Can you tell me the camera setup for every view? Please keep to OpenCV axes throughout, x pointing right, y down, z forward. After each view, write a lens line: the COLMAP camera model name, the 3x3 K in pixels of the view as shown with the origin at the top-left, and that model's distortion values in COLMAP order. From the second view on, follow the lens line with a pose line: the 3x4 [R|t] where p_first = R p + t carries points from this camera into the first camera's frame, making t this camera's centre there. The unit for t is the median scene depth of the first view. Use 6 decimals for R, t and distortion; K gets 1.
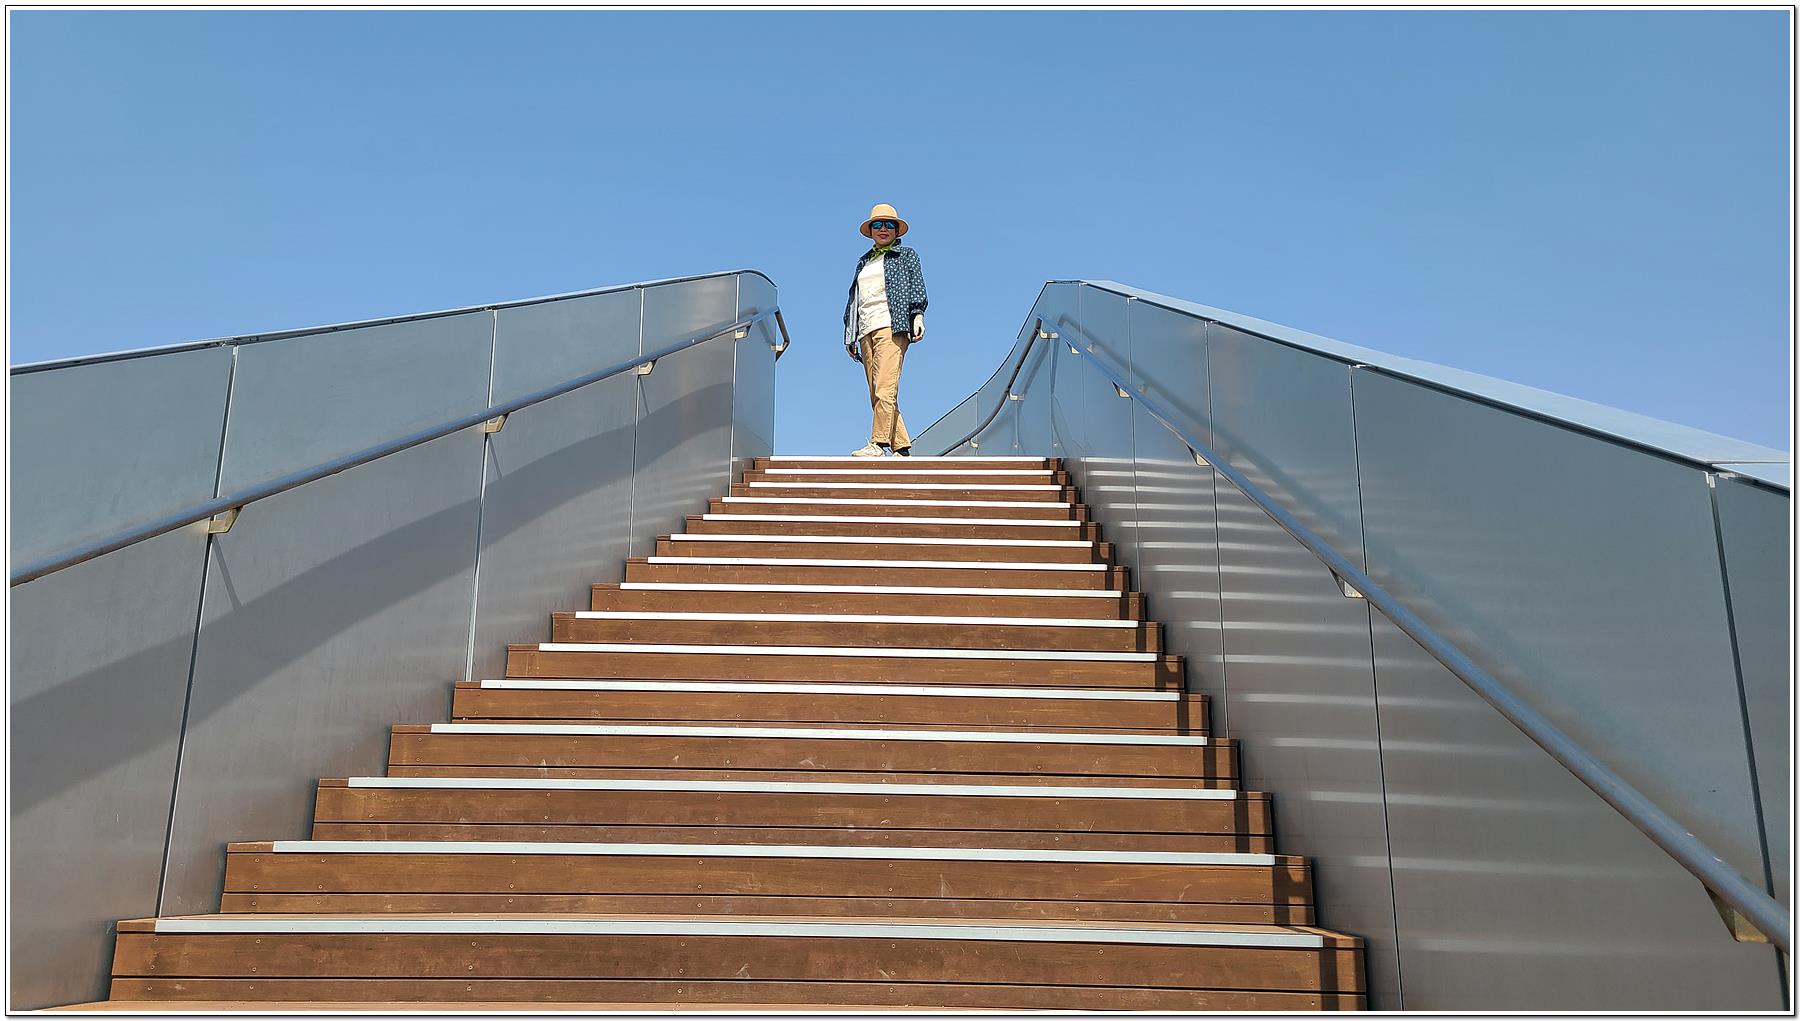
lens RADIAL K [[1481.7, 0, 900.0], [0, 1481.7, 510.5], [0, 0, 1]] dist [0.058281, 0.005665]
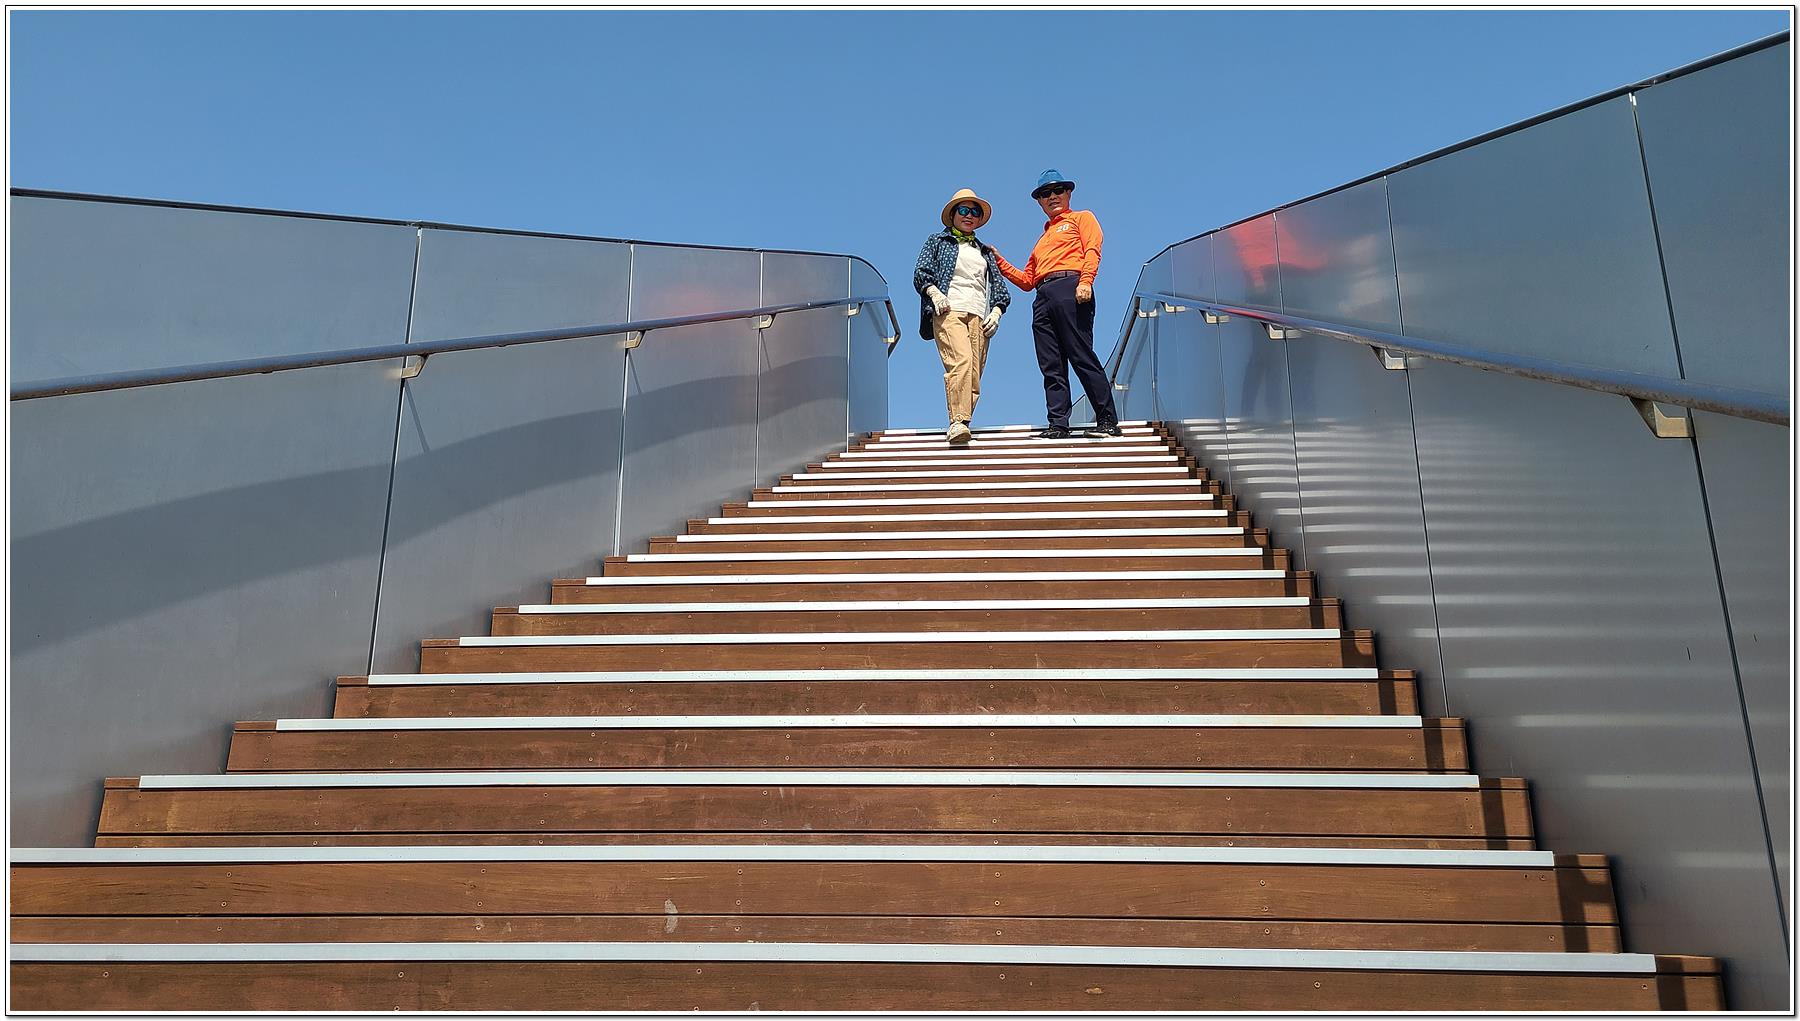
lens RADIAL K [[1481.7, 0, 900.0], [0, 1481.7, 510.5], [0, 0, 1]] dist [0.058281, 0.005665]
pose [[0.995982, -0.035309, -0.082302, 0.015040], [0.030729, 0.997943, -0.056261, 0.138637], [0.084120, 0.053506, 0.995018, -0.089048]]
